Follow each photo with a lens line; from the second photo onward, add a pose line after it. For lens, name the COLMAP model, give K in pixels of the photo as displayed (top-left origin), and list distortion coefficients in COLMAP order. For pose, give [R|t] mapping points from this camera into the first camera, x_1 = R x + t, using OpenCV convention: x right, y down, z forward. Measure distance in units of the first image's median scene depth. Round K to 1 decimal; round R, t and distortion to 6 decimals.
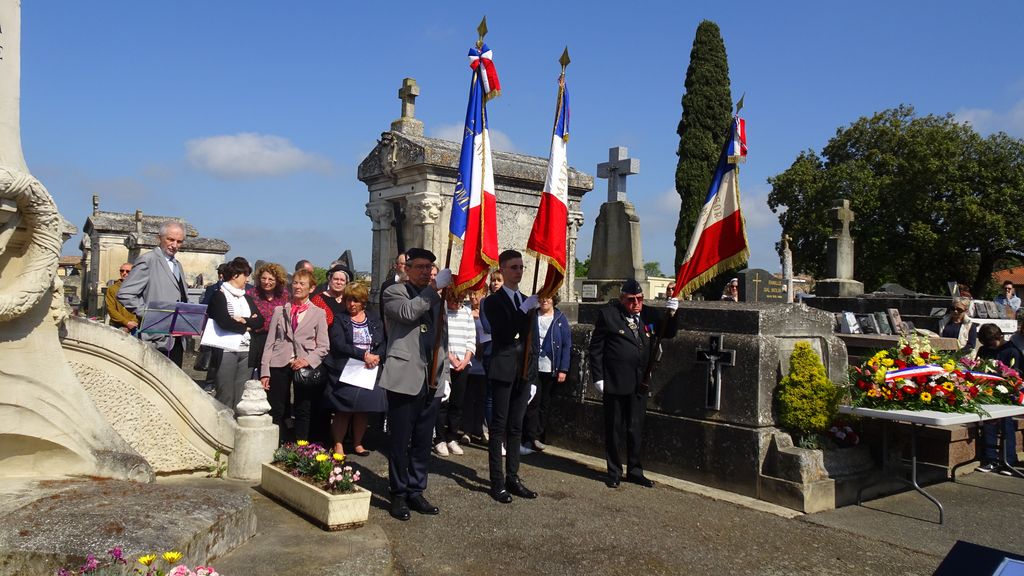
lens RADIAL K [[772.8, 0, 512.0], [0, 772.8, 288.0], [0, 0, 1]] dist [0.017632, 0.008653]
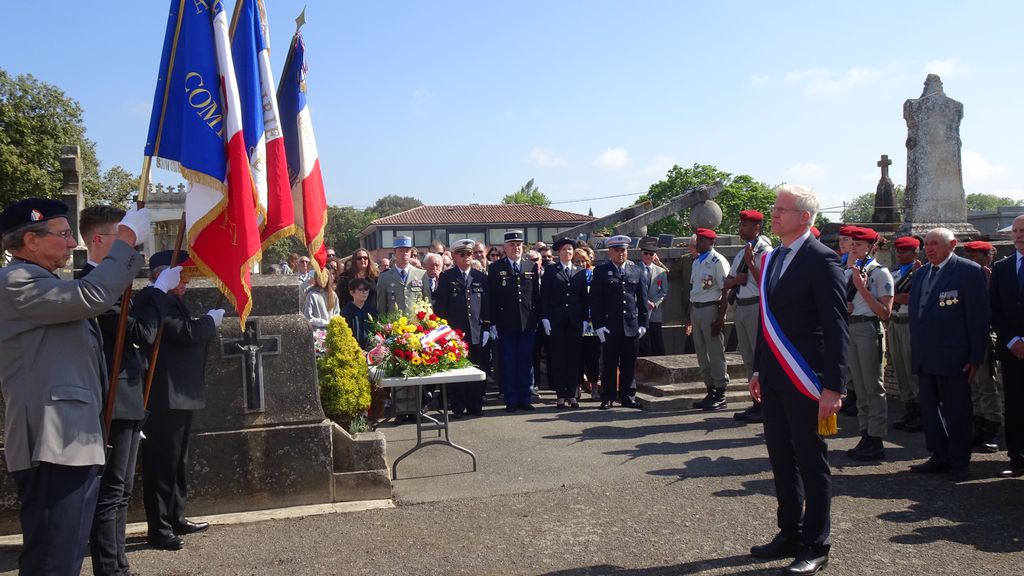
lens RADIAL K [[937.2, 0, 512.0], [0, 937.2, 288.0], [0, 0, 1]] dist [0.011782, 0.001073]
pose [[0.383192, -0.058910, 0.921788, -0.455666], [0.026035, 0.998256, 0.052975, -0.012738], [-0.923302, 0.003699, 0.384057, 0.342646]]
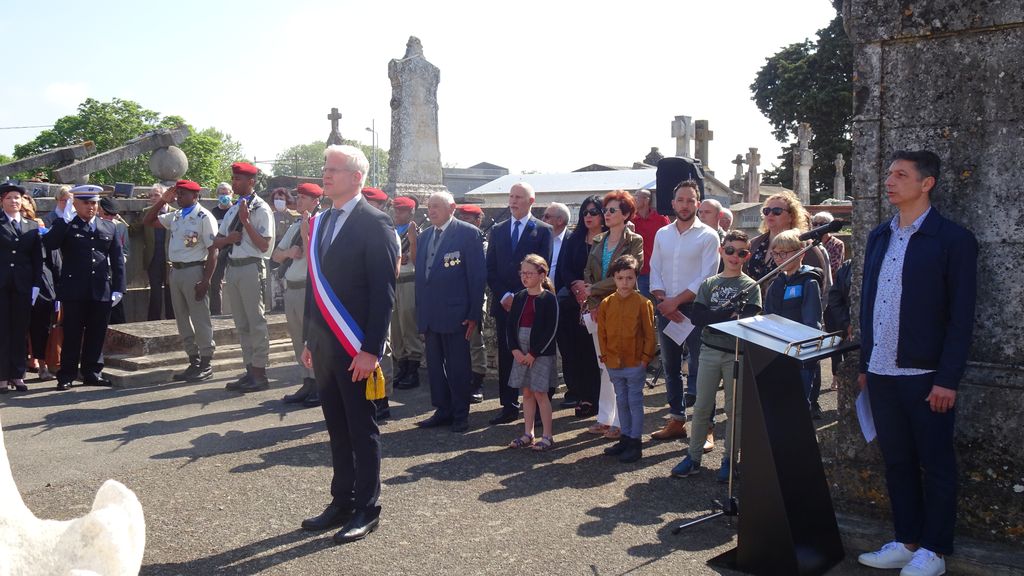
lens RADIAL K [[1026.1, 0, 504.8], [0, 1026.1, 282.0], [0, 0, 1]] dist [0.063337, 0.022785]
pose [[-0.176236, -0.096450, 0.979611, -0.484396], [-0.013461, 0.995331, 0.095576, -0.020479], [-0.984256, 0.003657, -0.176712, 0.428018]]
